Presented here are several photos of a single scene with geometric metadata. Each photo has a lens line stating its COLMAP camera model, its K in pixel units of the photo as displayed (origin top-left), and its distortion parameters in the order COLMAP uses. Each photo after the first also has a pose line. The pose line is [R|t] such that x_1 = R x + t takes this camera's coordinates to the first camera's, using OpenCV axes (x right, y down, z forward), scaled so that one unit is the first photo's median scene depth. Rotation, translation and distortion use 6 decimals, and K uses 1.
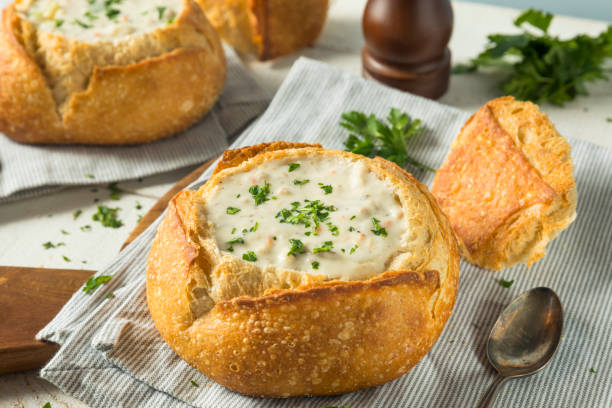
lens RADIAL K [[1137.2, 0, 306.0], [0, 1137.2, 204.0], [0, 0, 1]] dist [0.061255, 0.216500]
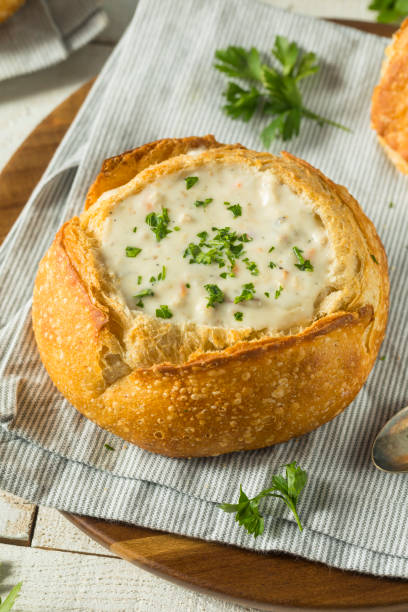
lens RADIAL K [[1954.9, 0, 204.0], [0, 1954.9, 306.0], [0, 0, 1]] dist [-0.070935, 1.110684]
pose [[0.990768, -0.098501, 0.093152, -0.157182], [0.069348, 0.958629, 0.276082, -0.370928], [-0.116492, -0.267073, 0.956609, -0.453173]]
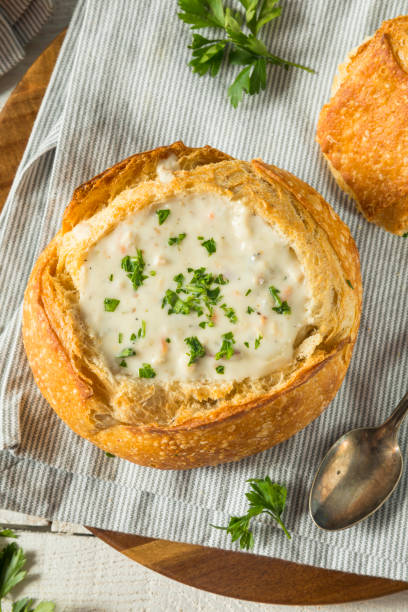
lens RADIAL K [[1035.2, 0, 204.0], [0, 1035.2, 306.0], [0, 0, 1]] dist [0.032422, 0.067626]
pose [[0.979993, -0.197890, 0.021293, -0.011821], [0.134524, 0.737414, 0.661909, -0.522853], [-0.146687, -0.645802, 0.749281, 0.402651]]
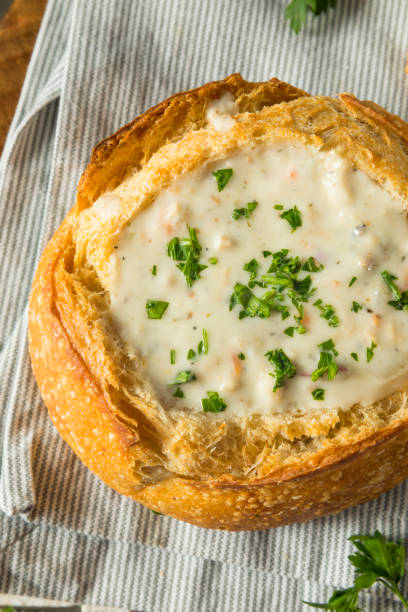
lens RADIAL K [[989.1, 0, 204.0], [0, 989.1, 306.0], [0, 0, 1]] dist [-0.027441, 0.058937]
pose [[0.967781, -0.249242, 0.035766, -0.059658], [0.159608, 0.717097, 0.678452, -0.358328], [-0.194747, -0.650885, 0.733773, 0.623639]]
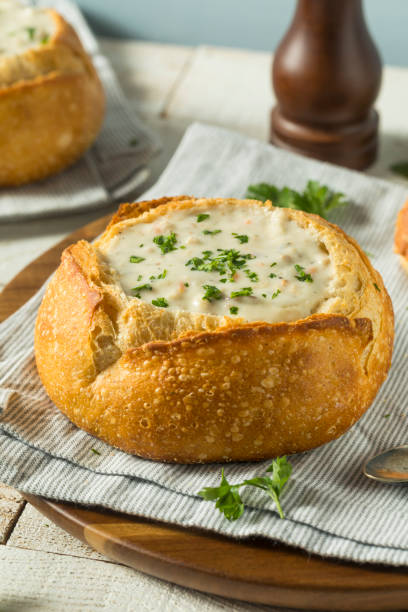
lens RADIAL K [[1954.9, 0, 204.0], [0, 1954.9, 306.0], [0, 0, 1]] dist [-0.070935, 1.110684]
pose [[0.999190, -0.005293, 0.039890, -0.074585], [0.009853, 0.993315, -0.115013, 0.221302], [-0.039015, 0.115313, 0.992563, -0.510777]]
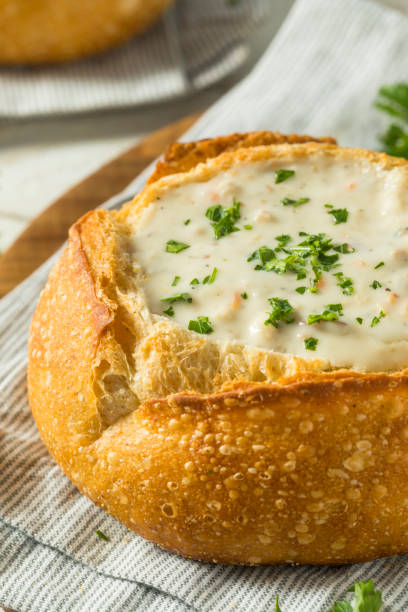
lens RADIAL K [[2121.8, 0, 204.0], [0, 2121.8, 306.0], [0, 0, 1]] dist [0.013286, 0.093850]
pose [[0.996976, 0.034193, -0.069779, 0.028370], [-0.032099, 0.999006, 0.030914, 0.002006], [0.070766, -0.028581, 0.997083, -0.097716]]
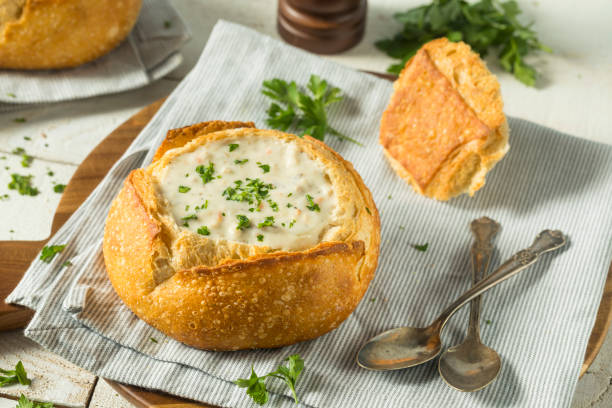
lens RADIAL K [[1879.0, 0, 306.0], [0, 1879.0, 204.0], [0, 0, 1]] dist [-0.051924, 0.274143]
pose [[0.993660, -0.009720, 0.112007, -0.157451], [0.001598, 0.997376, 0.072373, -0.118050], [-0.112417, -0.071735, 0.991068, -0.897423]]
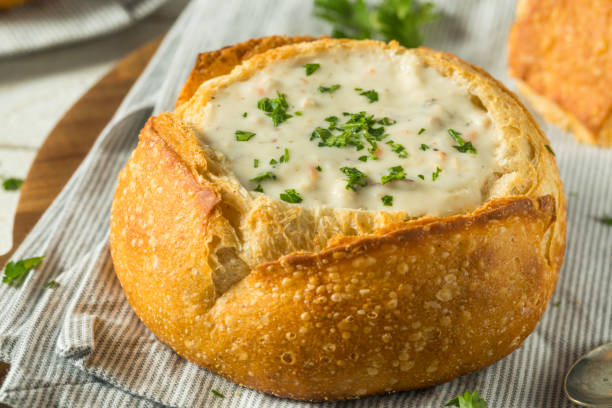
lens RADIAL K [[2081.1, 0, 306.0], [0, 2081.1, 204.0], [0, 0, 1]] dist [-0.052657, 0.223801]
pose [[0.978583, -0.082767, 0.188481, -0.271111], [0.084516, 0.996421, -0.001247, 0.052034], [-0.187703, 0.017150, 0.982076, -0.223003]]
